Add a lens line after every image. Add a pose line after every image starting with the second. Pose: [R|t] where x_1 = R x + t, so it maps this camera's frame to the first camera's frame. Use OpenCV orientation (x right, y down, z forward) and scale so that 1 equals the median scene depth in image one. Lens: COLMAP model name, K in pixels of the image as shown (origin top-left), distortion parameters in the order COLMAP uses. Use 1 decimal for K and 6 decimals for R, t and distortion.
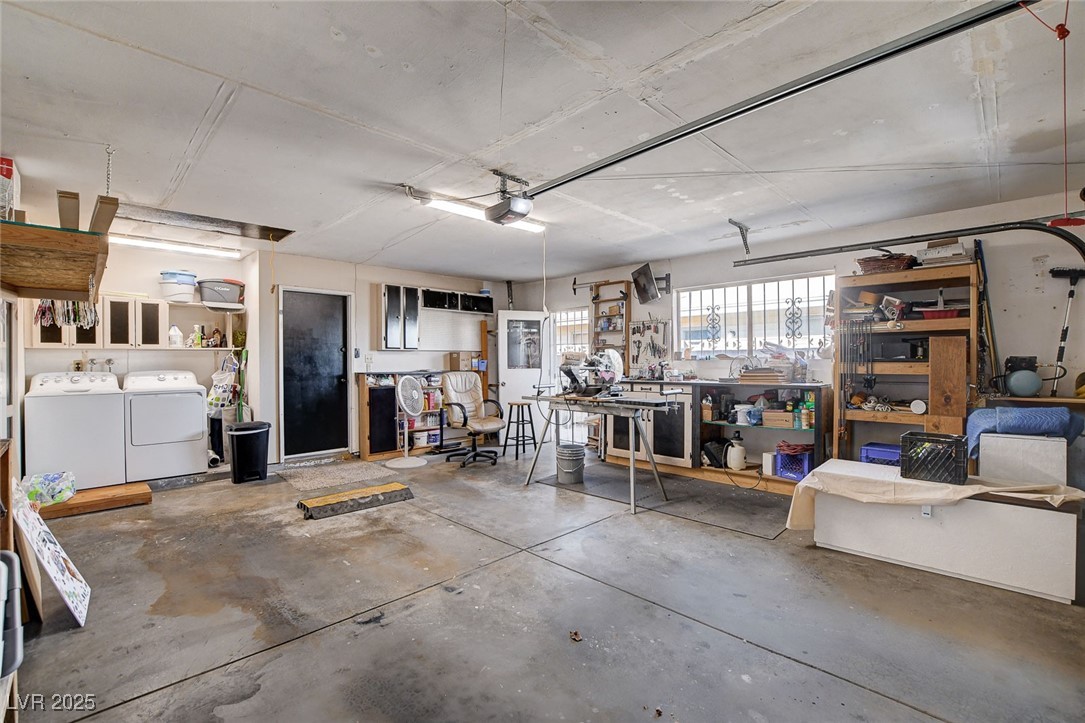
lens RADIAL K [[473.3, 0, 542.5], [0, 473.3, 361.5], [0, 0, 1]] dist [-0.002301, -0.000055]
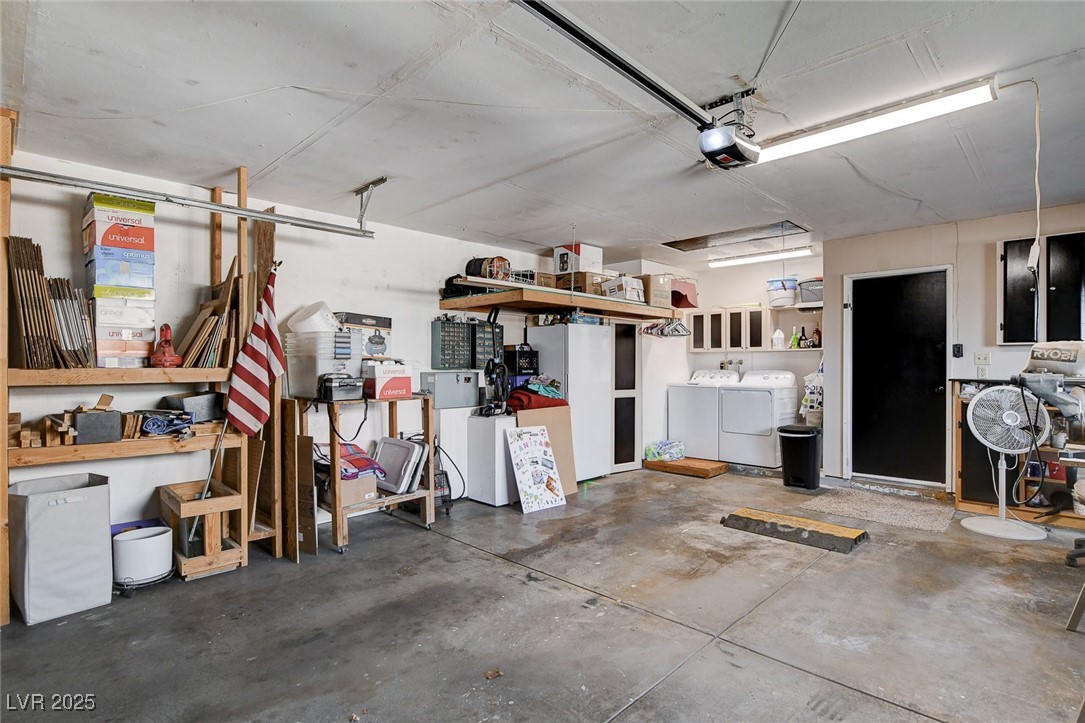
lens RADIAL K [[539.3, 0, 542.5], [0, 539.3, 361.5], [0, 0, 1]] dist [-0.000824, -0.000279]
pose [[0.017331, -0.002186, -0.999847, 0.584791], [0.000490, 0.999998, -0.002178, 0.001089], [0.999850, -0.000452, 0.017332, 0.582942]]
